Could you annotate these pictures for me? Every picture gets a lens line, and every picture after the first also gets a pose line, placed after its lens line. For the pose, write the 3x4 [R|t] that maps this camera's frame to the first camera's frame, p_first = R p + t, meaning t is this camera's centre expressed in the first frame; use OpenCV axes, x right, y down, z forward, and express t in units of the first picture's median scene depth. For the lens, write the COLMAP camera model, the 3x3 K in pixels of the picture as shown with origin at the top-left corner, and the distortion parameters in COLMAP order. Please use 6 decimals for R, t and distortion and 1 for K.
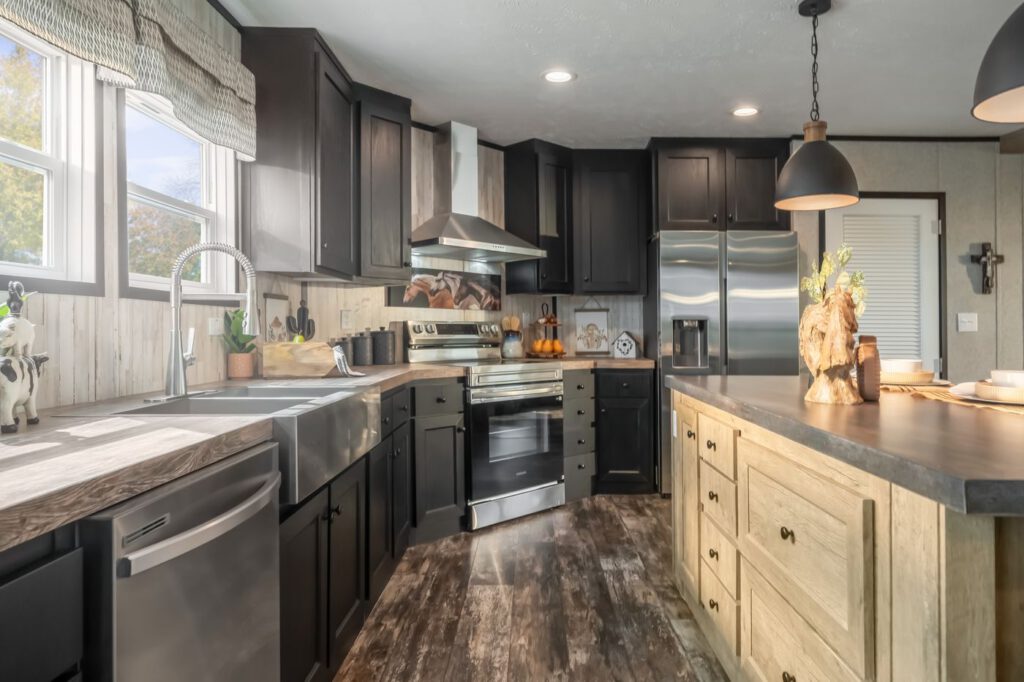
lens RADIAL K [[657.0, 0, 536.6], [0, 657.0, 322.9], [0, 0, 1]] dist [0.001205, 0.001400]
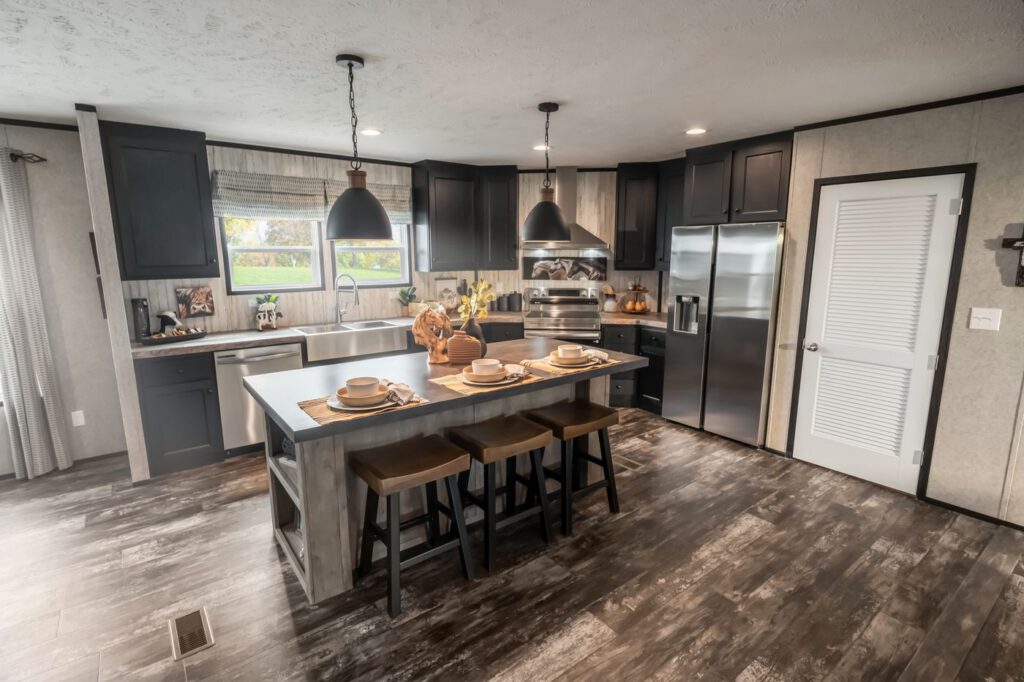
lens RADIAL K [[499.0, 0, 512.0], [0, 499.0, 341.0], [0, 0, 1]] dist [0.003991, 0.000215]
pose [[0.602204, 0.134706, -0.786896, 0.801748], [0.012712, 0.983919, 0.178162, -0.096497], [0.798241, -0.117293, 0.590807, 0.119424]]
